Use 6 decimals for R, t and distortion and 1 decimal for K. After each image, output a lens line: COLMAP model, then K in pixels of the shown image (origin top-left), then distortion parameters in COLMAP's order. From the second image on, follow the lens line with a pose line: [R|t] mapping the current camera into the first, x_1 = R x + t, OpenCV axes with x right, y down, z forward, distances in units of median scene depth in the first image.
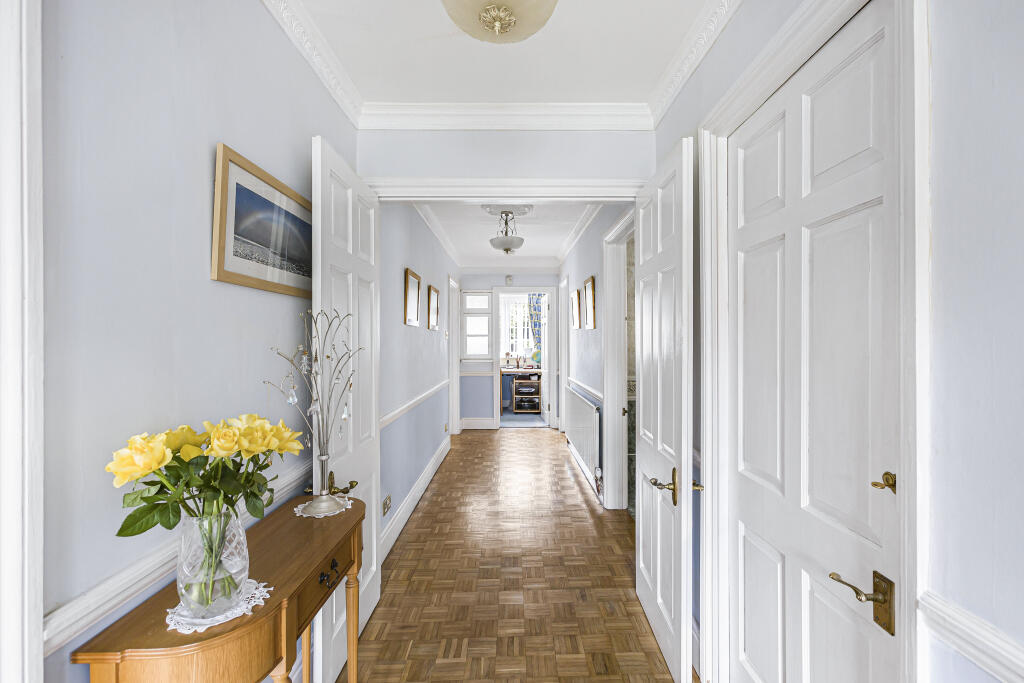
lens RADIAL K [[461.9, 0, 513.5], [0, 461.9, 341.4], [0, 0, 1]] dist [-0.007310, 0.006881]
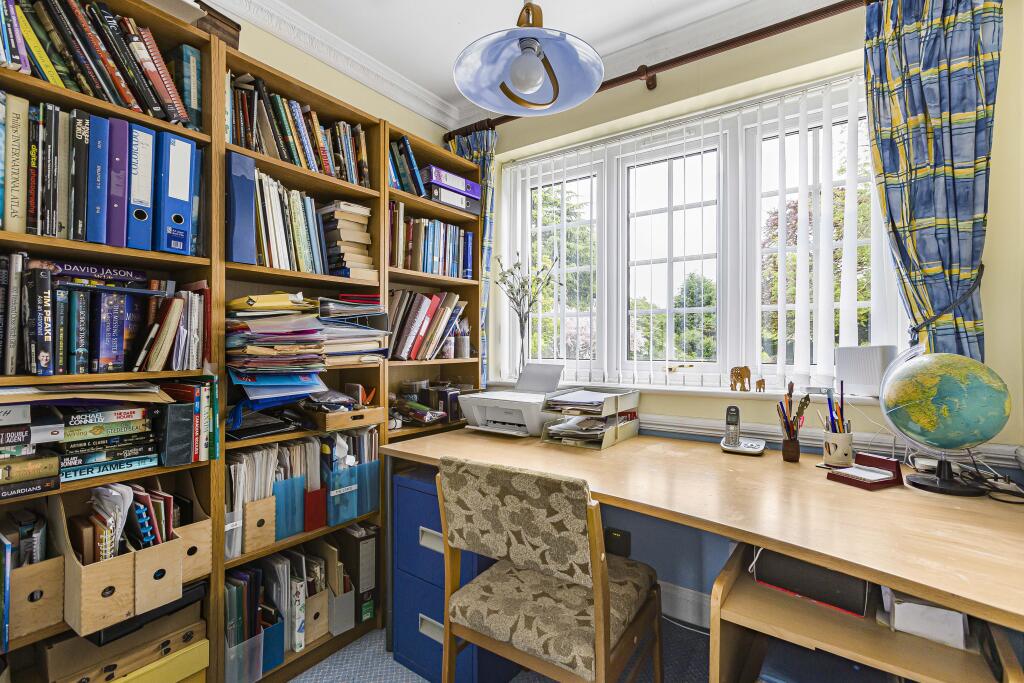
lens RADIAL K [[461.9, 0, 511.3], [0, 461.9, 337.9], [0, 0, 1]] dist [-0.007310, 0.006881]
pose [[0.811630, 0.003461, -0.584161, 0.025467], [-0.006304, 0.999976, -0.002835, 0.012598], [0.584138, 0.005983, 0.811633, 0.783652]]
